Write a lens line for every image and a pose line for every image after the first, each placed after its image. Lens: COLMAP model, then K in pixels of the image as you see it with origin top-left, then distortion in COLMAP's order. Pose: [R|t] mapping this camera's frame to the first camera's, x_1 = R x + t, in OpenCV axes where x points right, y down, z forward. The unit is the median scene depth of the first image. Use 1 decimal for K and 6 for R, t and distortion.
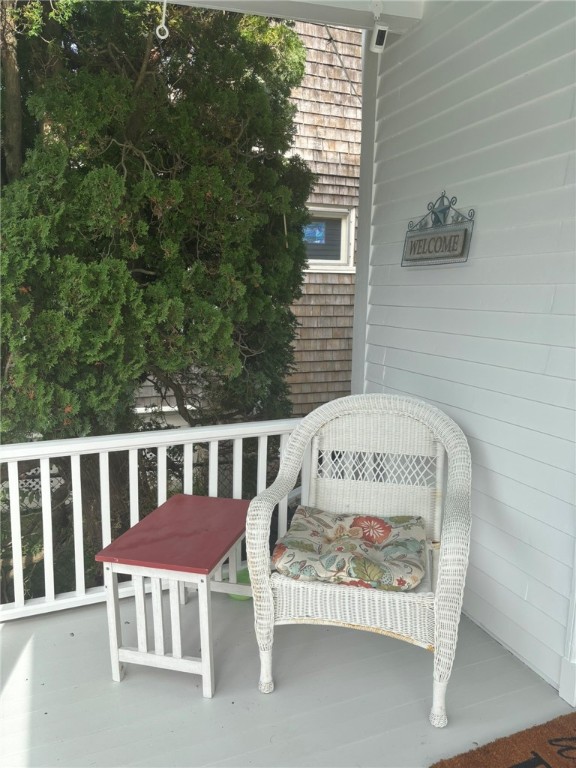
lens RADIAL K [[577.1, 0, 288.0], [0, 577.1, 384.0], [0, 0, 1]] dist [0.042002, -0.048239]
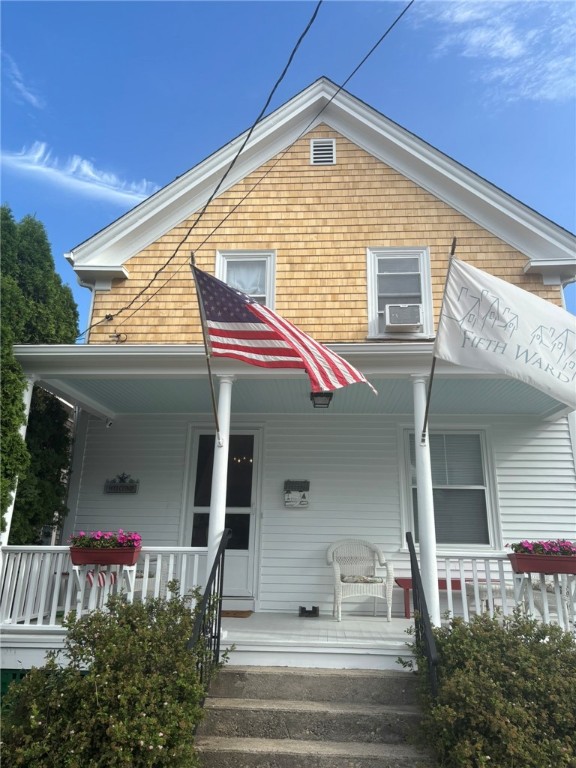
lens RADIAL K [[577.1, 0, 288.0], [0, 577.1, 384.0], [0, 0, 1]] dist [0.042002, -0.048239]
pose [[0.435668, 0.271179, 0.858286, -2.235253], [0.129187, 0.924827, -0.357779, 0.488247], [-0.890788, 0.266752, 0.367885, -1.143526]]
